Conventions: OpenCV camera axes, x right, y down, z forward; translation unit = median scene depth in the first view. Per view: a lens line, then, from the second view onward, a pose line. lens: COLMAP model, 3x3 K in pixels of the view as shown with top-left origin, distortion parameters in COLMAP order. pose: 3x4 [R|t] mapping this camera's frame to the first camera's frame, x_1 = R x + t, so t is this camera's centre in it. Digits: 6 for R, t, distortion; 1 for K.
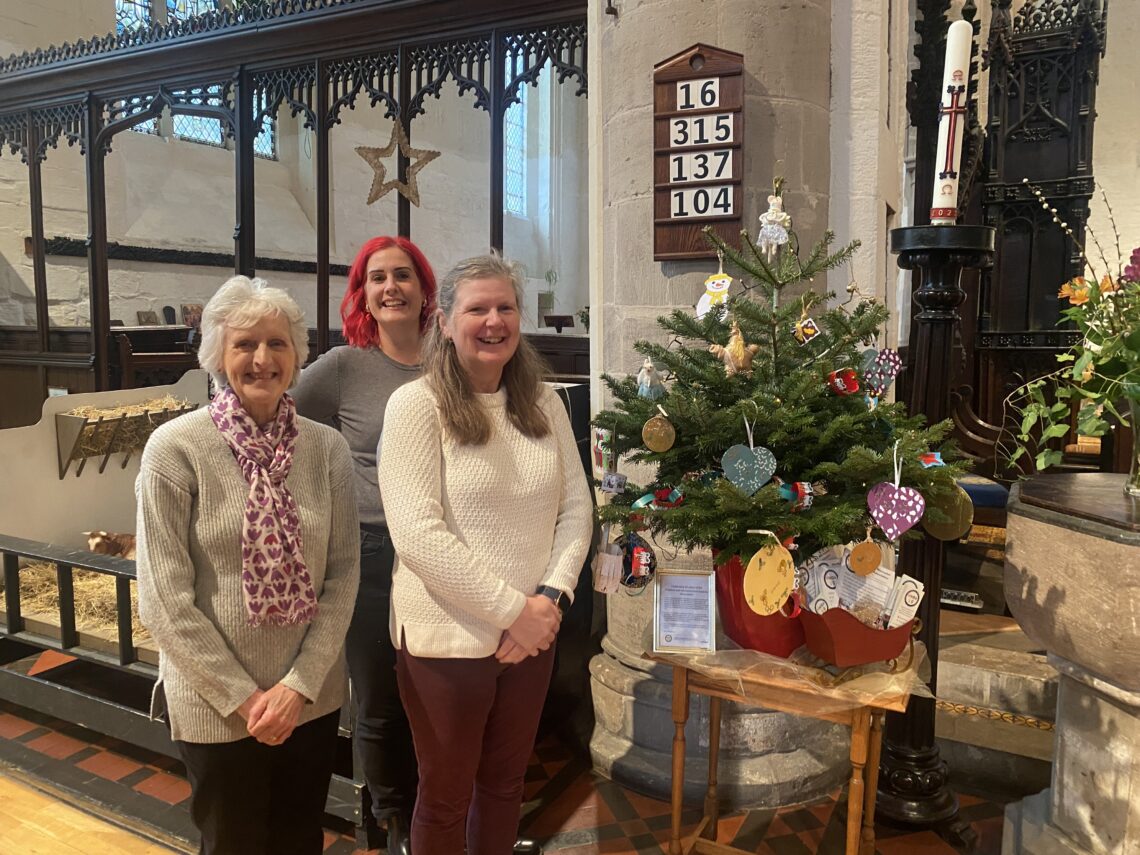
lens RADIAL K [[867.1, 0, 568.9], [0, 867.1, 427.0], [0, 0, 1]] dist [0.014023, 0.002230]
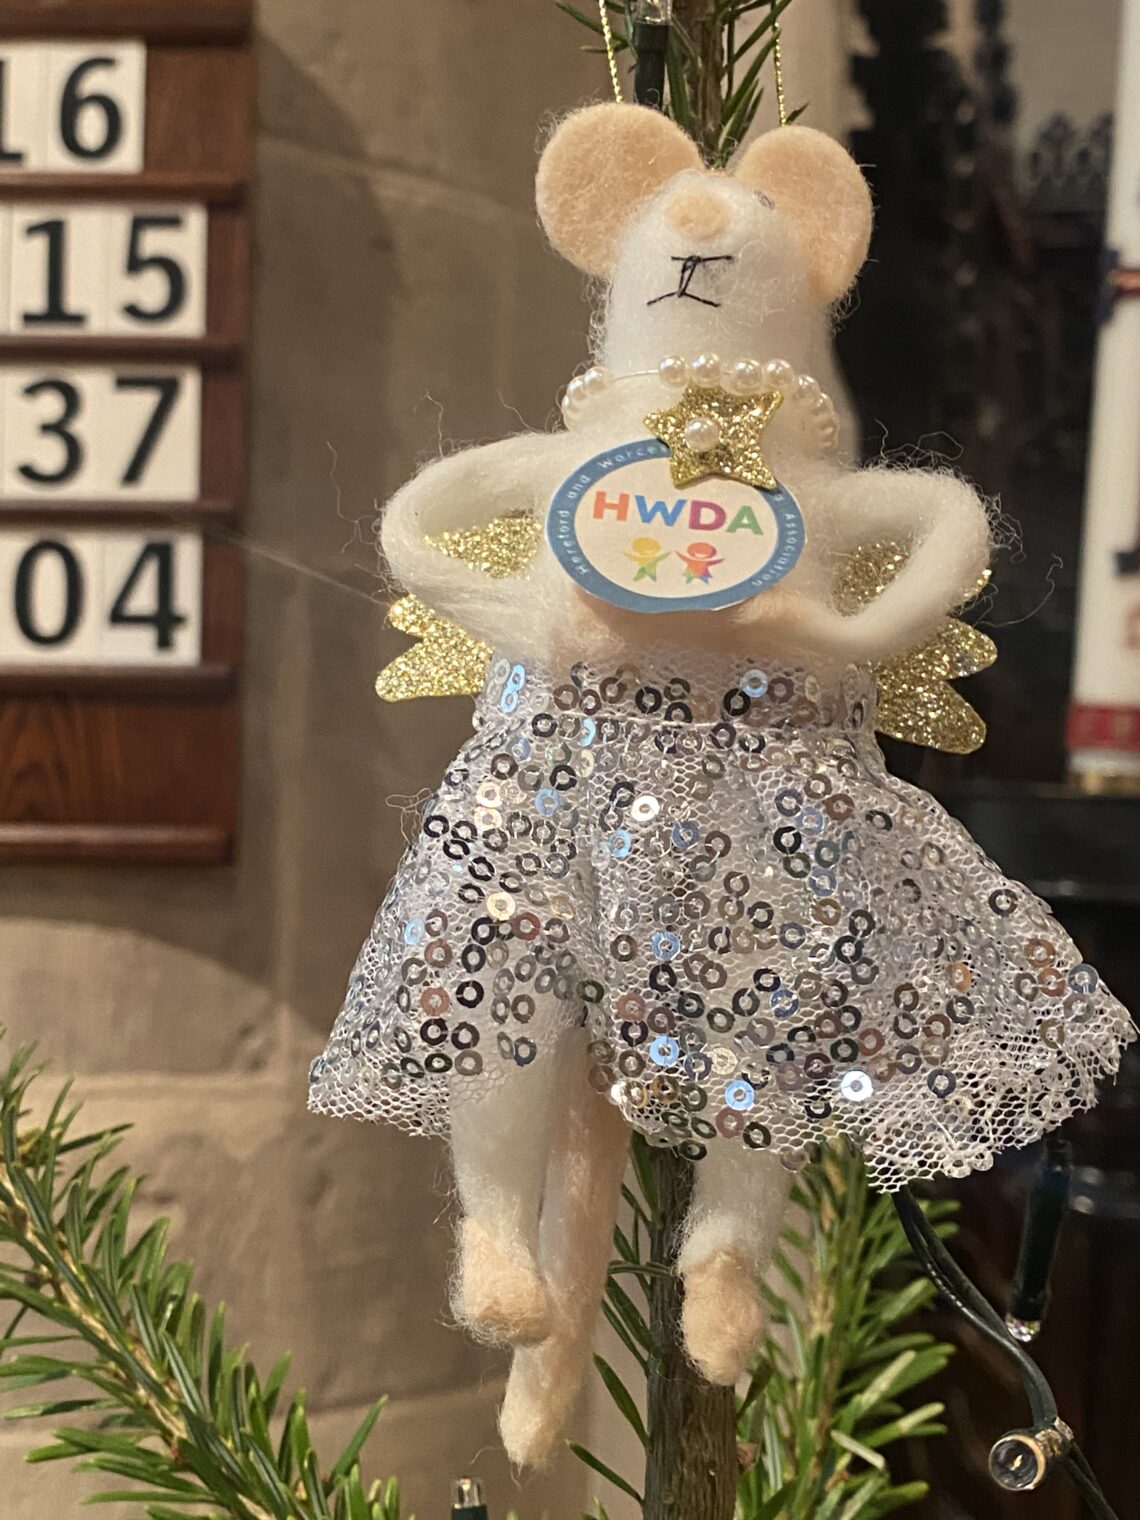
lens RADIAL K [[2034.6, 0, 571.0], [0, 2034.6, 760.3], [0, 0, 1]] dist [0.002723, 0.000000]
pose [[0.950317, 0.043565, 0.308222, 0.123904], [0.003380, 0.988655, -0.150163, -0.146893], [-0.311267, 0.143745, 0.939388, 0.508860]]
